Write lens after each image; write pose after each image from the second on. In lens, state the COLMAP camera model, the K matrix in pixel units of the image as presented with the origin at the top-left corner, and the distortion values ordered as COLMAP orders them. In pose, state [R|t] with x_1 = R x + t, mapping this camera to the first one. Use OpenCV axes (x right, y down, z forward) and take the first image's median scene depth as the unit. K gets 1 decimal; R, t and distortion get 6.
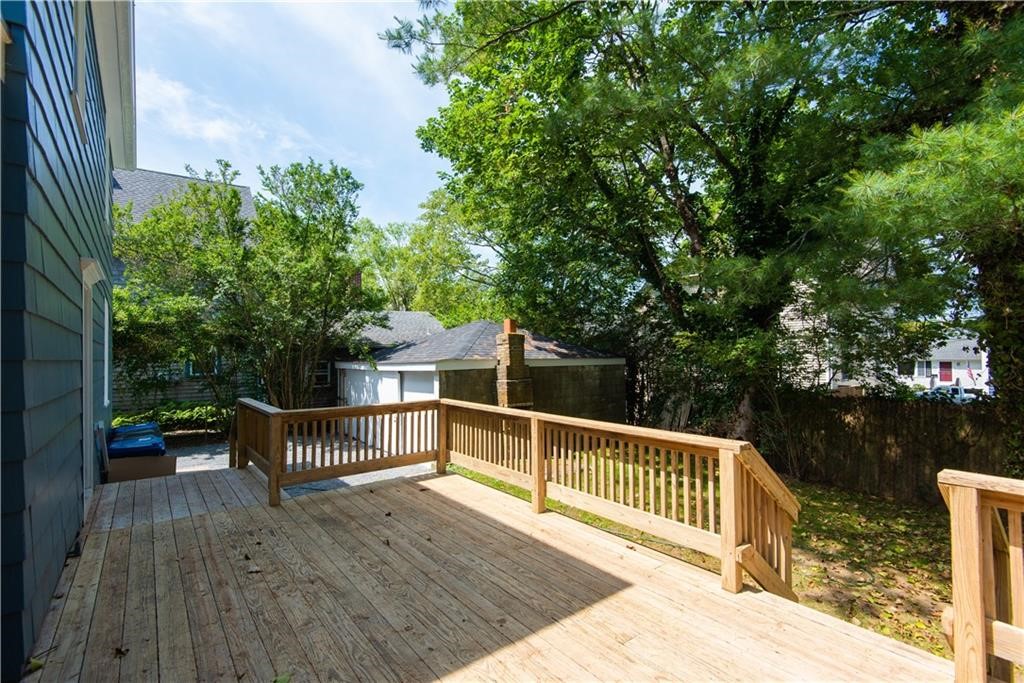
lens RADIAL K [[467.5, 0, 512.2], [0, 467.5, 347.9], [0, 0, 1]] dist [-0.003305, -0.001298]
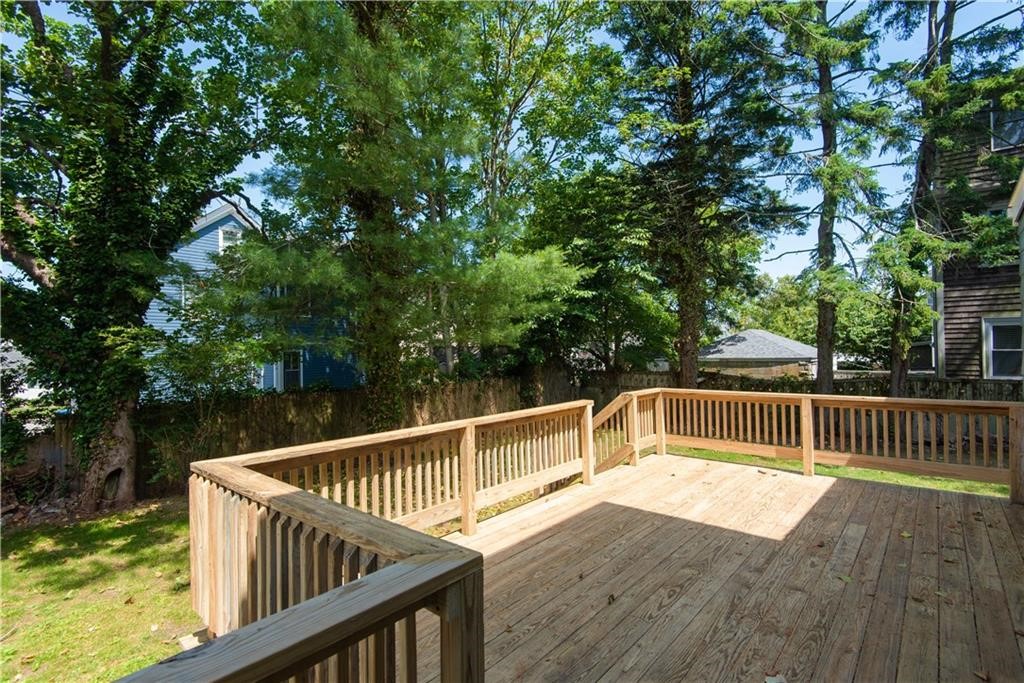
lens RADIAL K [[467.5, 0, 511.3], [0, 467.5, 339.6], [0, 0, 1]] dist [-0.003305, -0.001298]
pose [[-0.160261, 0.028605, 0.986660, -0.926465], [0.011479, 0.999566, -0.027115, 0.015622], [-0.987008, 0.006980, -0.160520, 1.186084]]
